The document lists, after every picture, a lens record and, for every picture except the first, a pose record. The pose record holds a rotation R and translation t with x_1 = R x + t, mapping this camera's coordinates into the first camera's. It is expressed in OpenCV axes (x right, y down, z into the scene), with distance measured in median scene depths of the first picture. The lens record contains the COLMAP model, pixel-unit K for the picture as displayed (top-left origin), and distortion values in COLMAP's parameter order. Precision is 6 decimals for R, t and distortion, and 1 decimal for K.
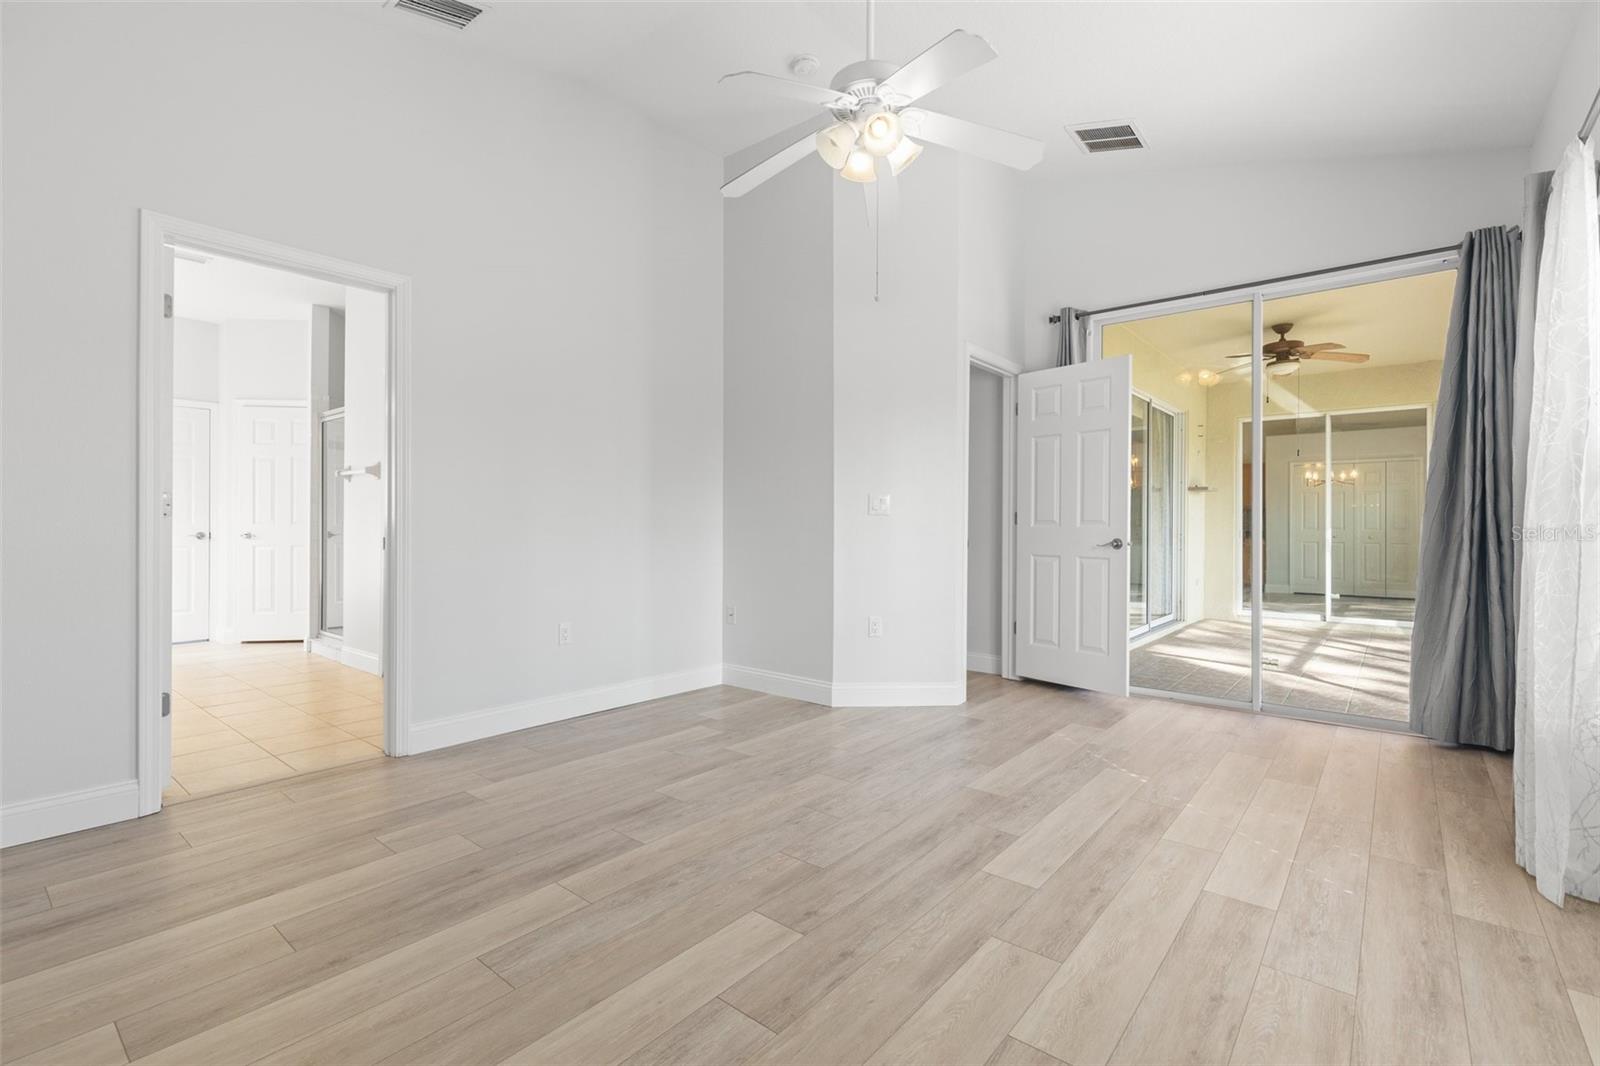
lens RADIAL K [[720.7, 0, 802.4], [0, 720.7, 529.5], [0, 0, 1]] dist [0.006411, 0.000087]
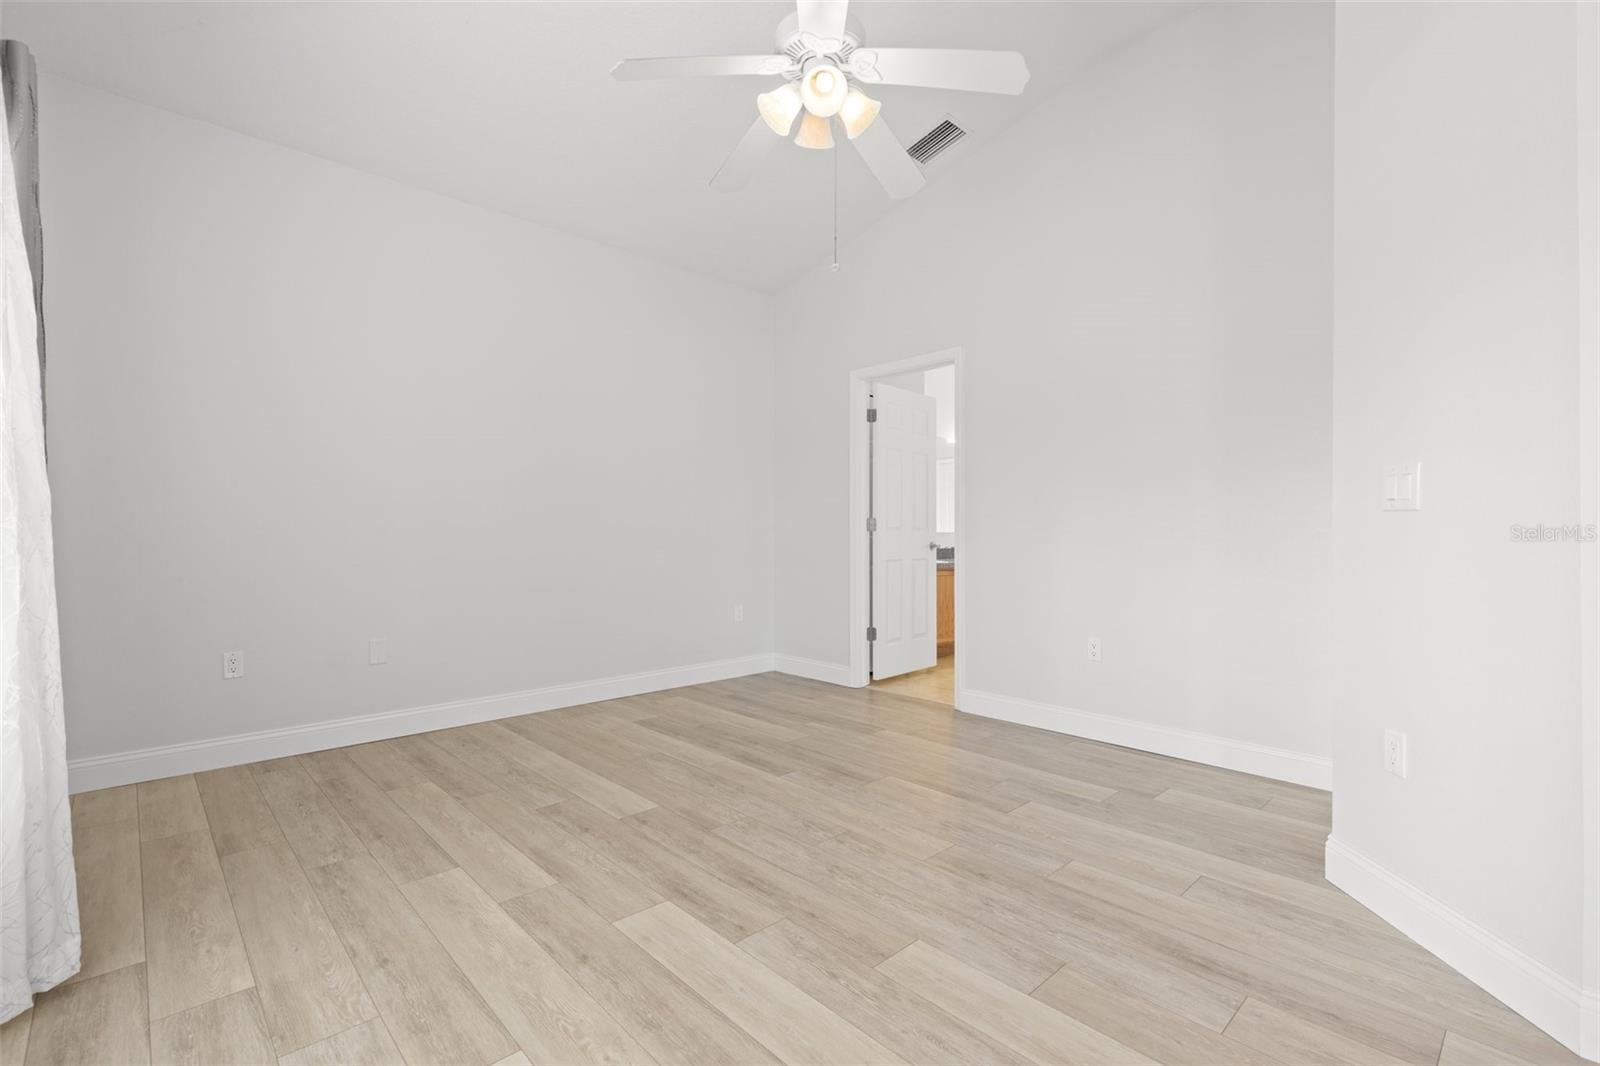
lens RADIAL K [[720.7, 0, 802.3], [0, 720.7, 533.4], [0, 0, 1]] dist [0.006411, 0.000087]
pose [[-0.124497, -0.005439, -0.992205, 1.156092], [-0.007078, 0.999964, -0.004594, -0.001579], [0.992195, 0.006451, -0.124531, 1.284945]]
